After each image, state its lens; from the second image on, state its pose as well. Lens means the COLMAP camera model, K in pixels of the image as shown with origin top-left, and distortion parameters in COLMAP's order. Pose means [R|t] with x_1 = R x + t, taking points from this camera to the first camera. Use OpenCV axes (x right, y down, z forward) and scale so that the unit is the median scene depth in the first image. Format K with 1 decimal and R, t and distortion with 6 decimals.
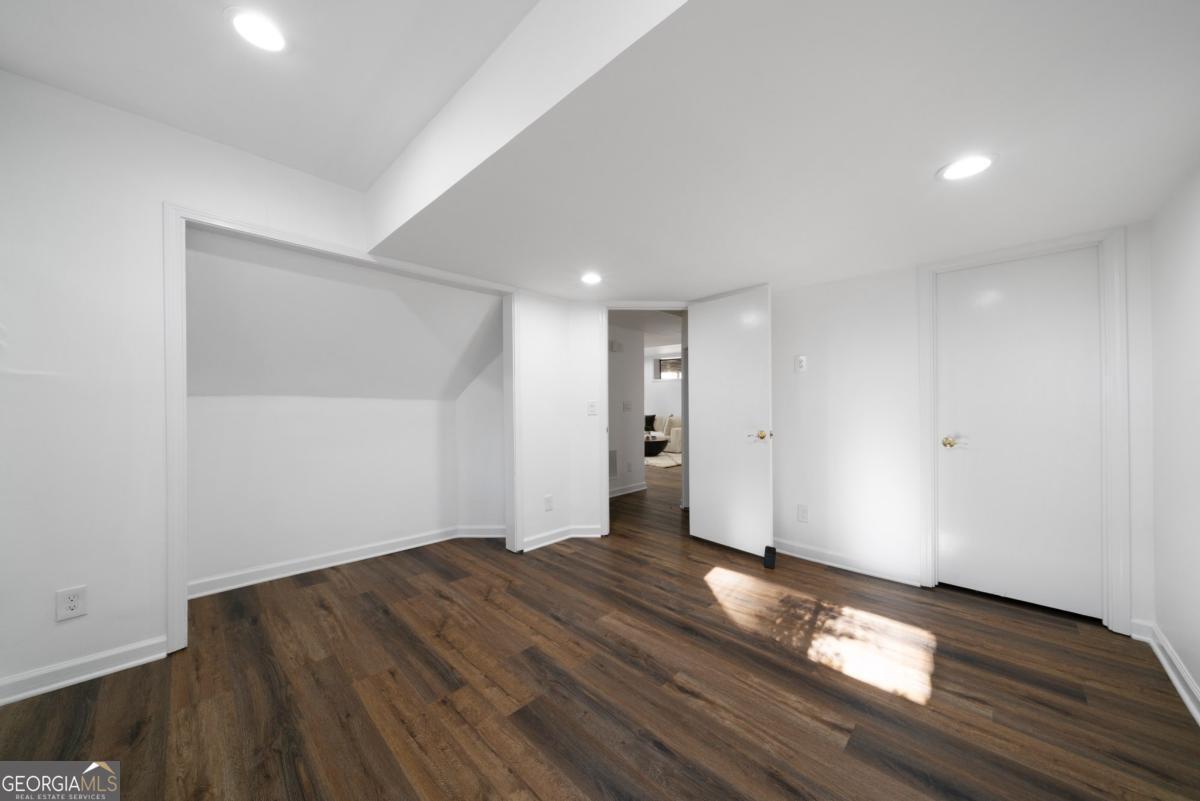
lens RADIAL K [[403.6, 0, 604.2], [0, 403.6, 403.1], [0, 0, 1]] dist [-0.005902, -0.000177]
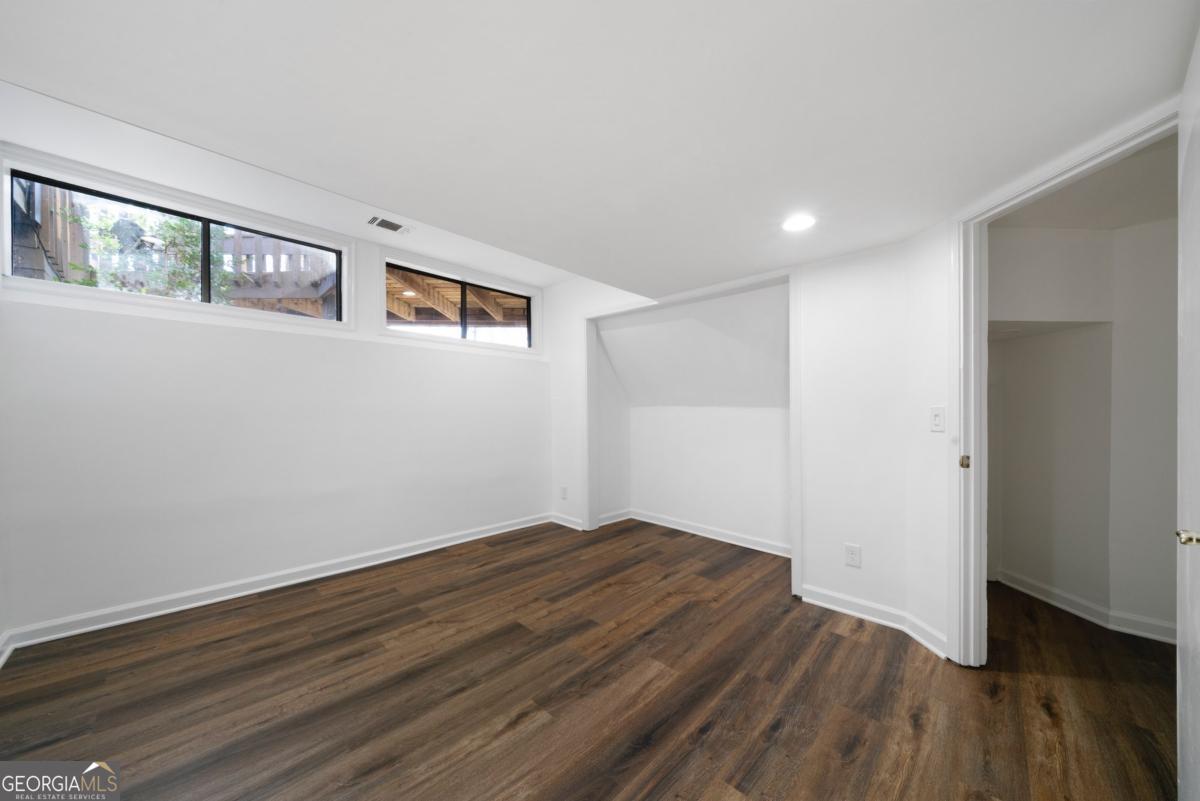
lens RADIAL K [[403.6, 0, 599.7], [0, 403.6, 414.4], [0, 0, 1]] dist [-0.005902, -0.000177]
pose [[0.021601, 0.006174, -0.999748, 0.885672], [-0.007081, 0.999957, 0.006022, 0.010133], [0.999742, 0.006949, 0.021644, 0.910820]]
